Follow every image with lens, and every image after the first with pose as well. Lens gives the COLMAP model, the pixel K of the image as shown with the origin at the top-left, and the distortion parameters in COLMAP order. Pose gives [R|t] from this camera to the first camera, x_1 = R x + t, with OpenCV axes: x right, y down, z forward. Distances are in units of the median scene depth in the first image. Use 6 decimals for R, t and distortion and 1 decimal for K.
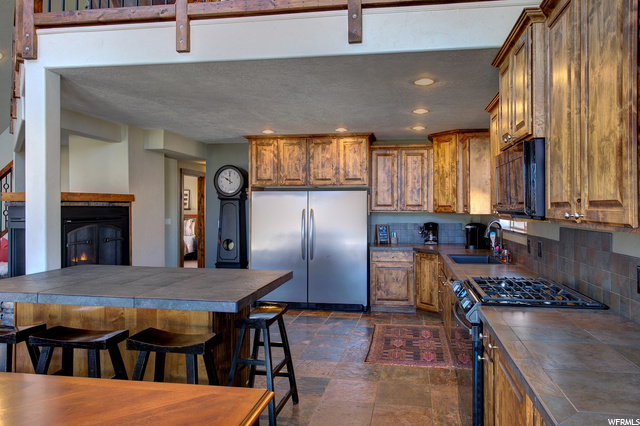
lens RADIAL K [[442.4, 0, 322.3], [0, 442.4, 208.7], [0, 0, 1]] dist [-0.000357, -0.000198]
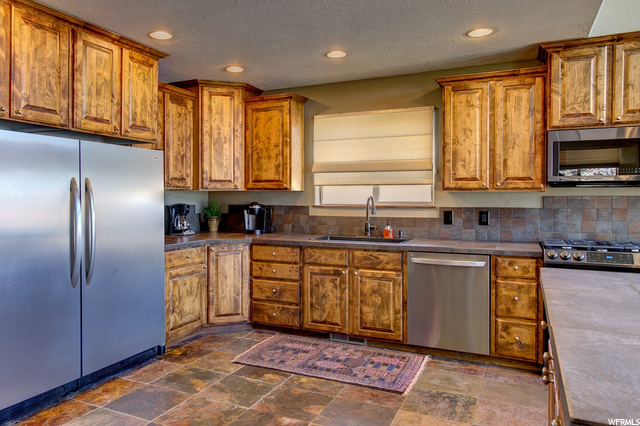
lens RADIAL K [[476.8, 0, 296.3], [0, 476.8, 201.0], [0, 0, 1]] dist [0.013630, 0.002135]
pose [[0.273941, -0.006796, 0.961723, -0.470031], [0.002405, 0.999977, 0.006381, 0.023041], [-0.961744, 0.000565, 0.273951, 0.658324]]
